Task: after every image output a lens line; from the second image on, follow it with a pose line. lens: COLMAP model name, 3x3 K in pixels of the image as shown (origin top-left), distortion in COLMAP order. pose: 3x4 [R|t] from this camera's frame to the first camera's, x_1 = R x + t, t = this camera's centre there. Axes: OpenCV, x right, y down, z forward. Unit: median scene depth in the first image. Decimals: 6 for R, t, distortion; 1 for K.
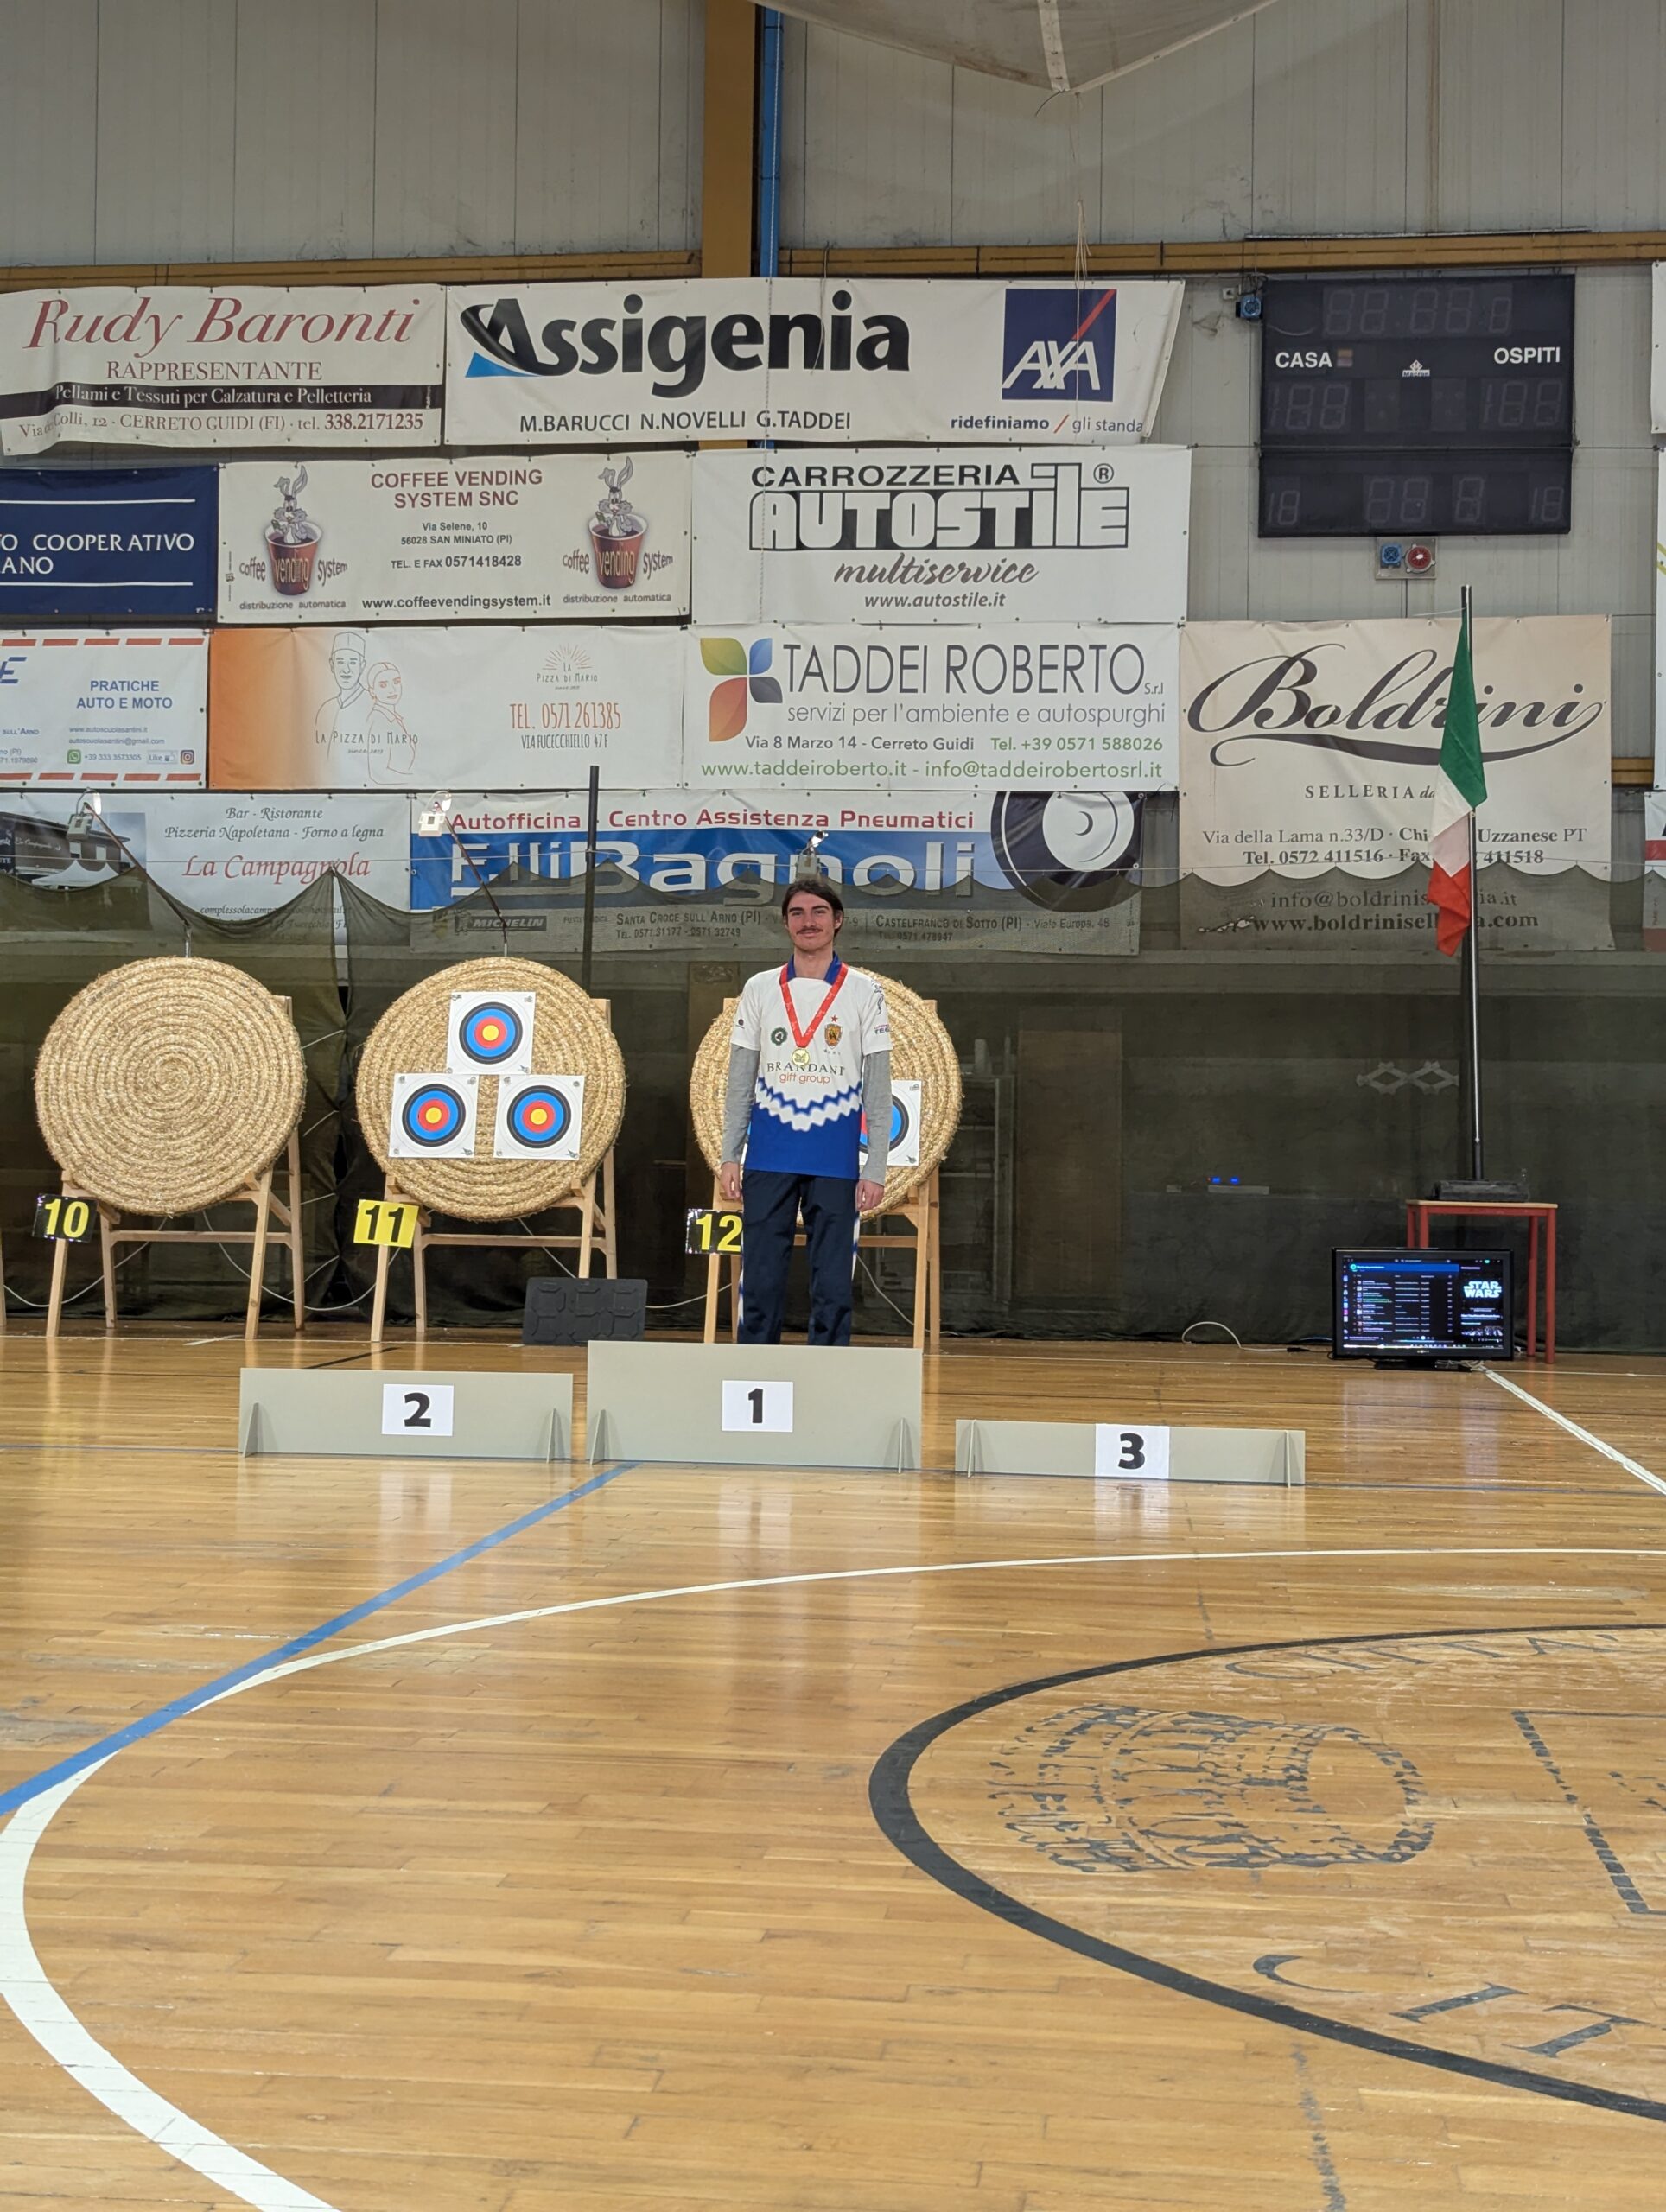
lens RADIAL K [[3055.7, 0, 786.1], [0, 3055.7, 1088.5], [0, 0, 1]] dist [0.157215, -0.552601]
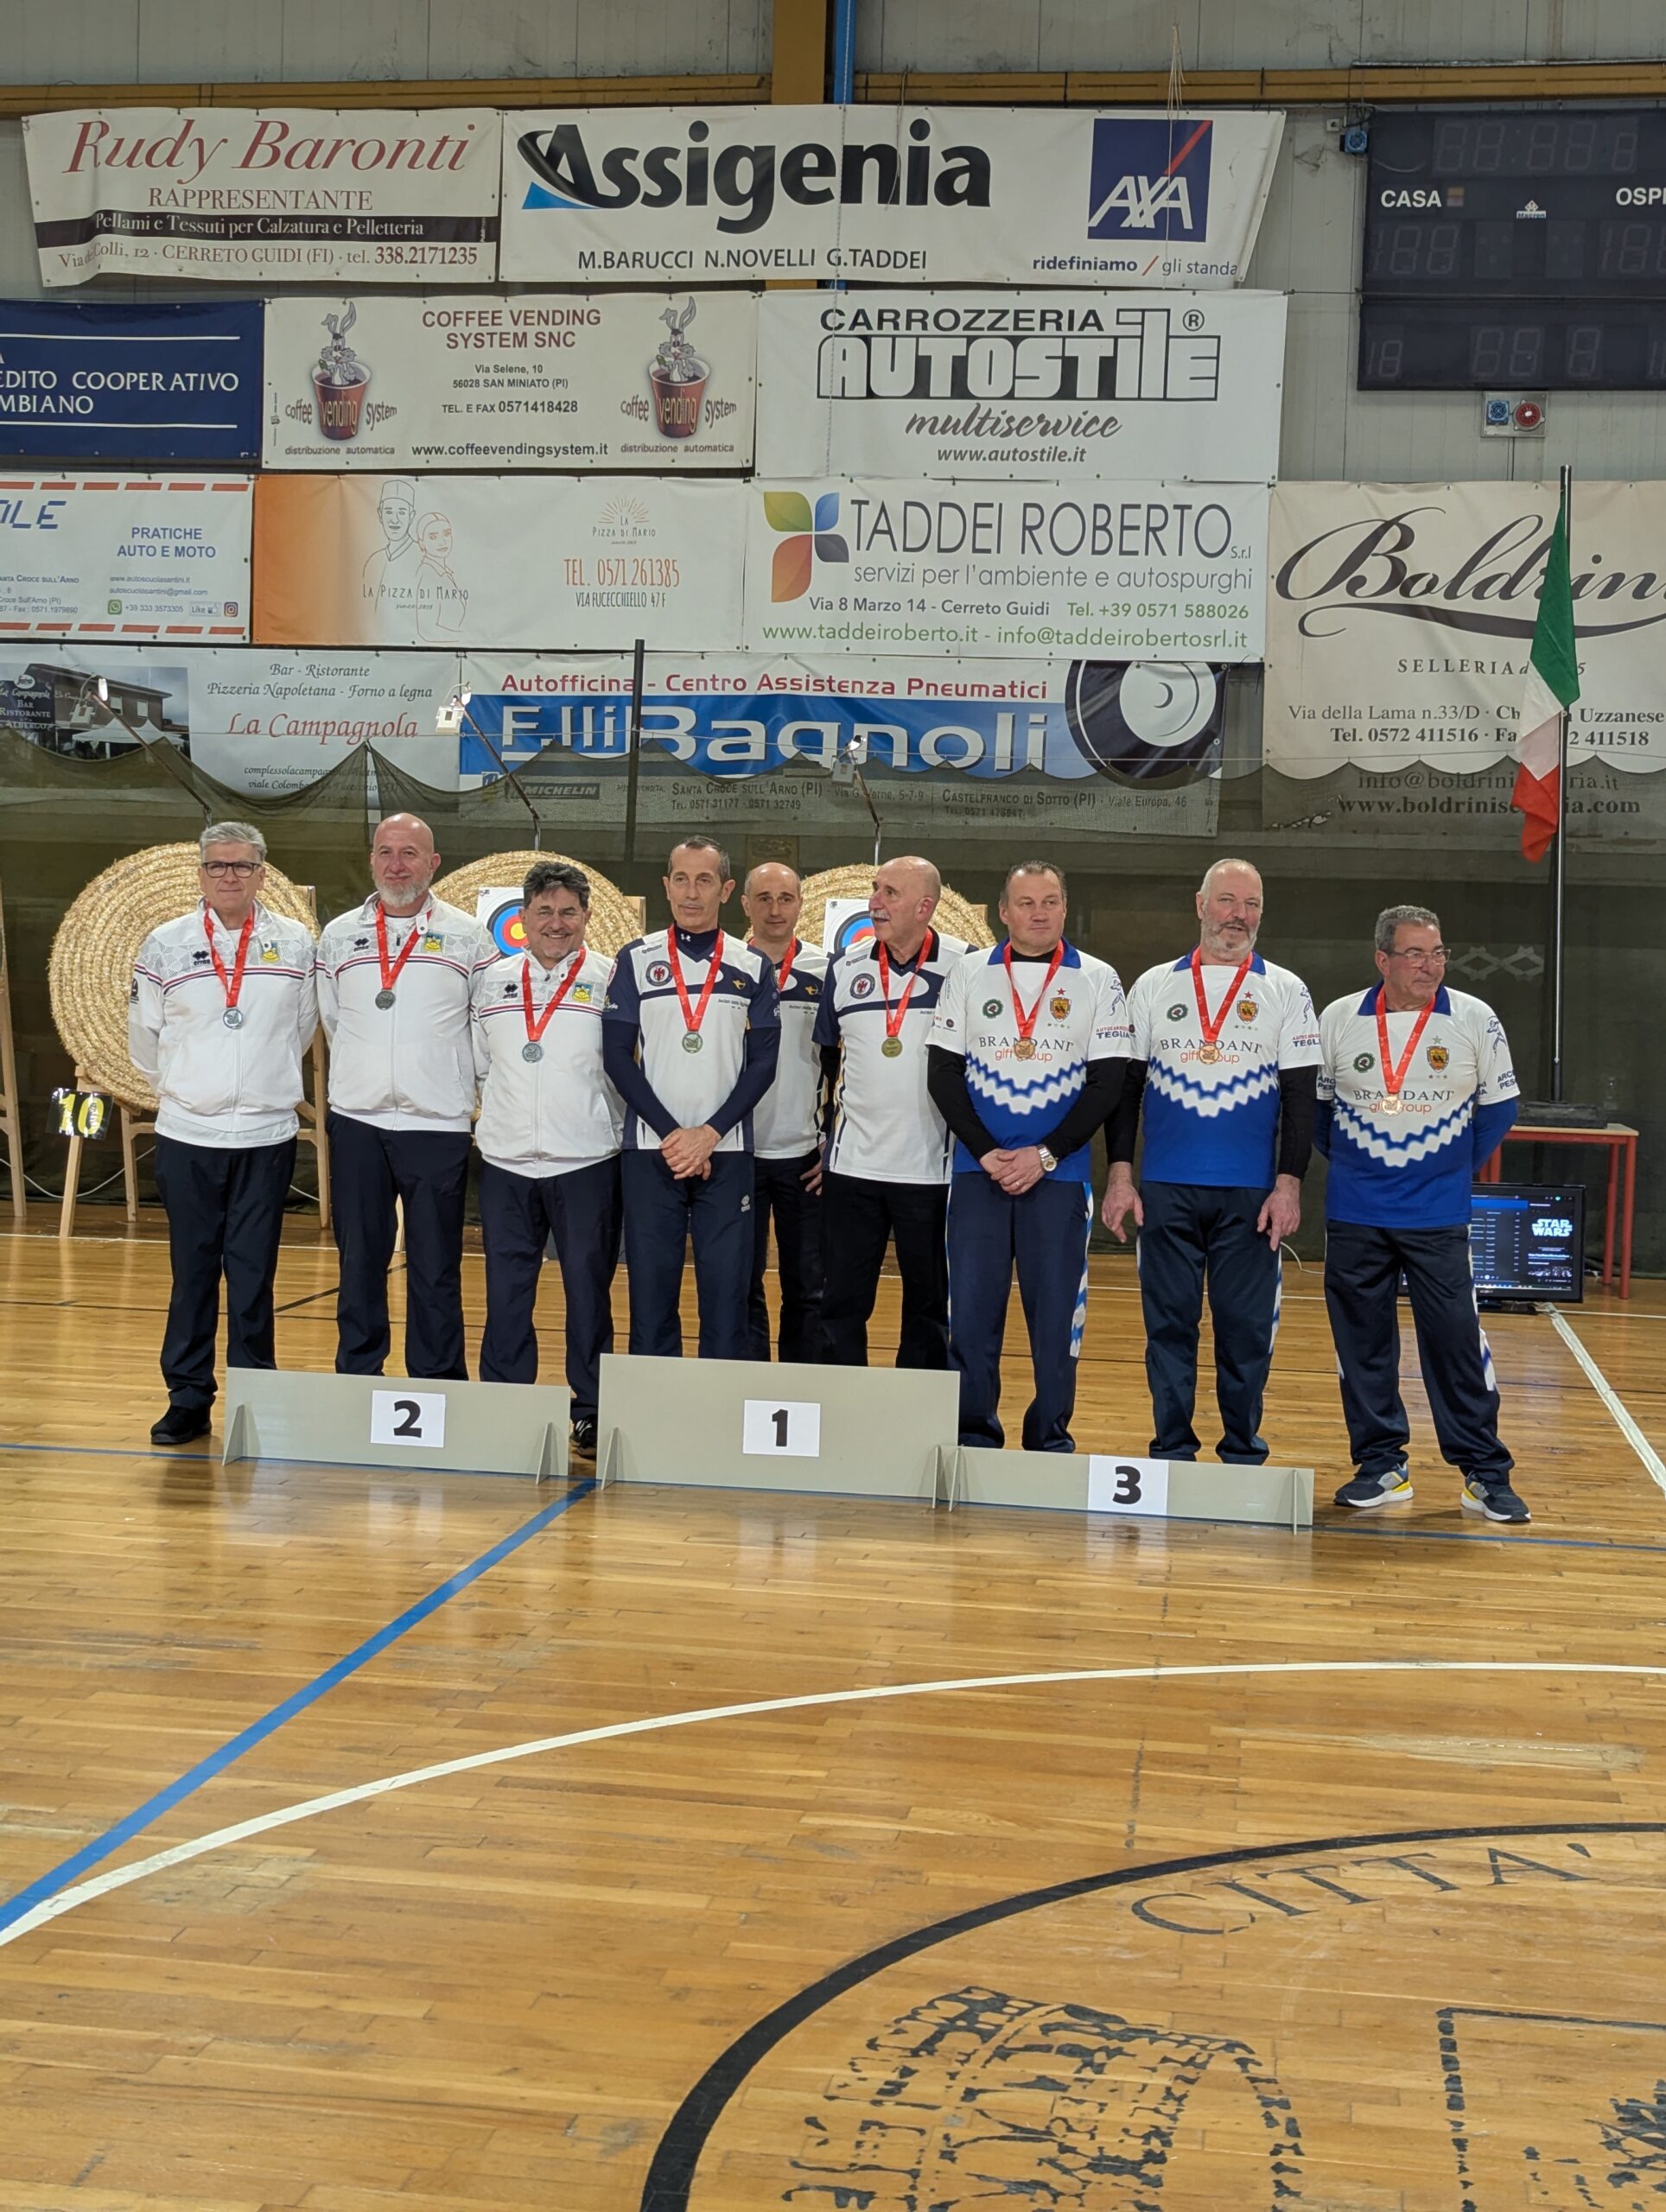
lens RADIAL K [[3062.9, 0, 800.7], [0, 3062.9, 1096.2], [0, 0, 1]] dist [0.116634, -0.310737]
pose [[0.999186, 0.018124, -0.036034, 0.021290], [-0.015343, 0.996989, 0.076014, -0.032955], [0.037303, -0.075399, 0.996455, 0.036614]]
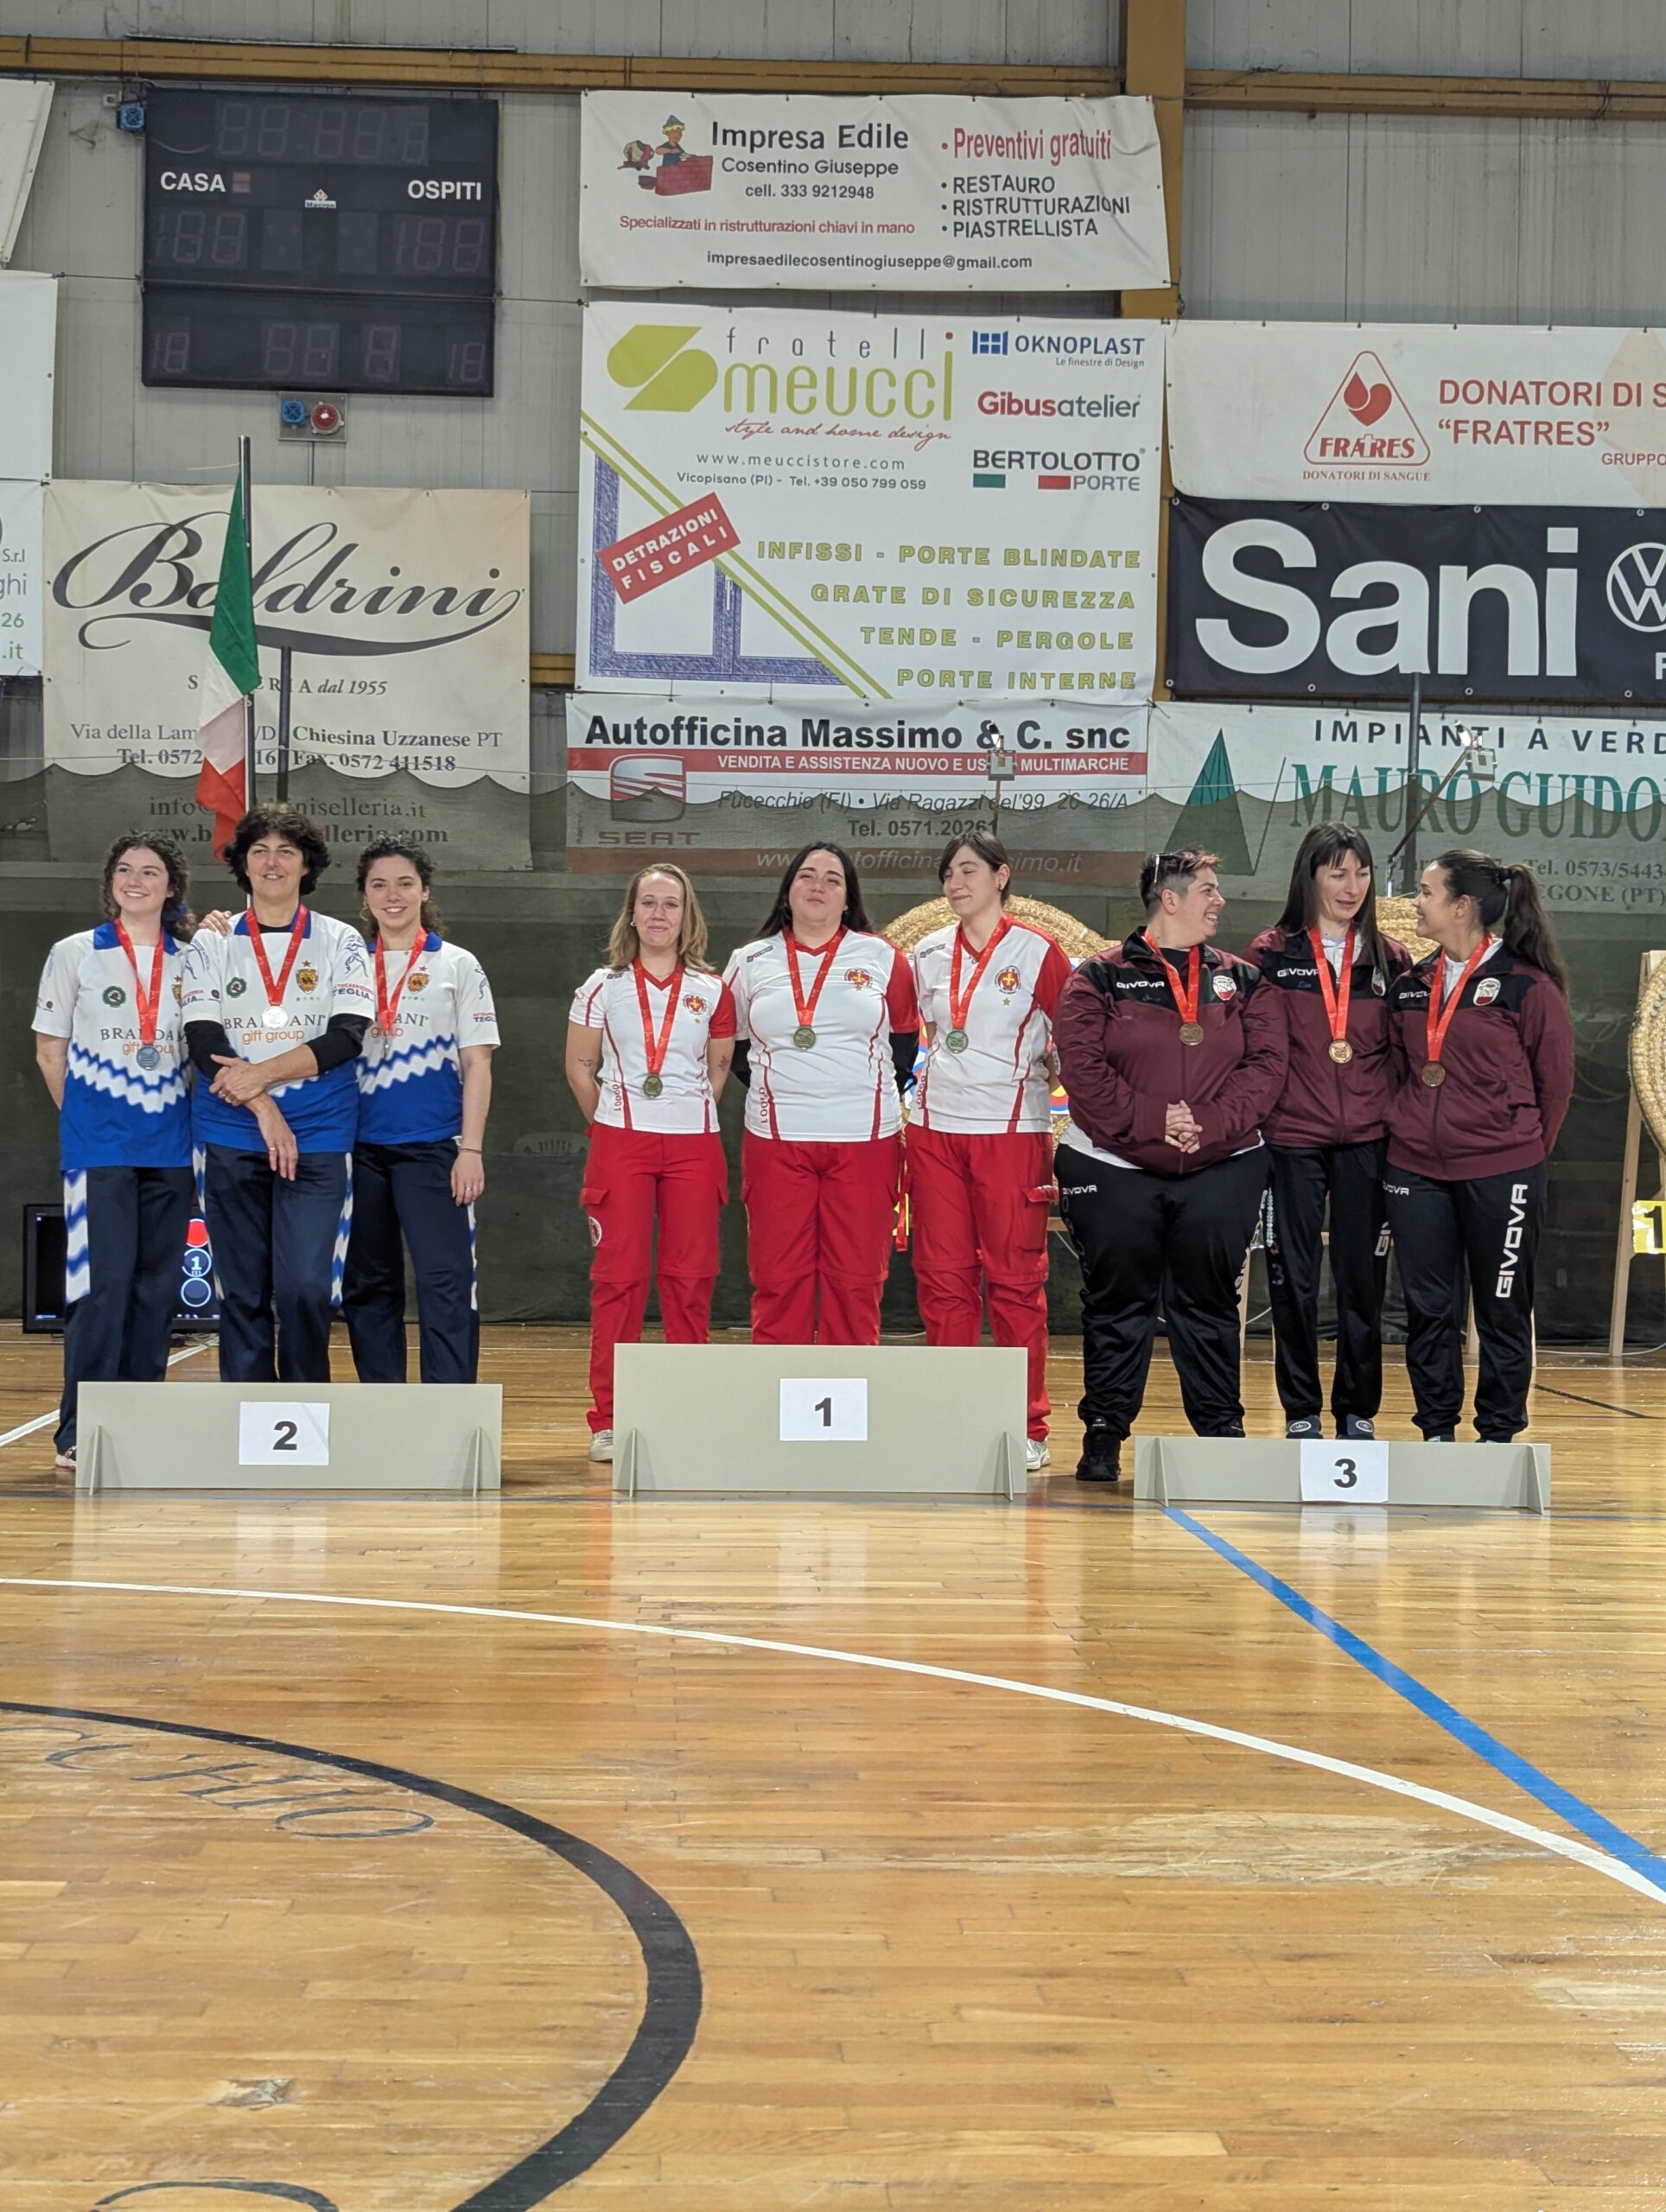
lens RADIAL K [[3318.7, 0, 749.6], [0, 3318.7, 1115.6], [0, 0, 1]] dist [0.193865, -0.796412]
pose [[0.987778, 0.004140, 0.155814, 0.175837], [-0.007615, 0.999735, 0.021710, 0.004409], [-0.155683, -0.022631, 0.987548, 0.037788]]
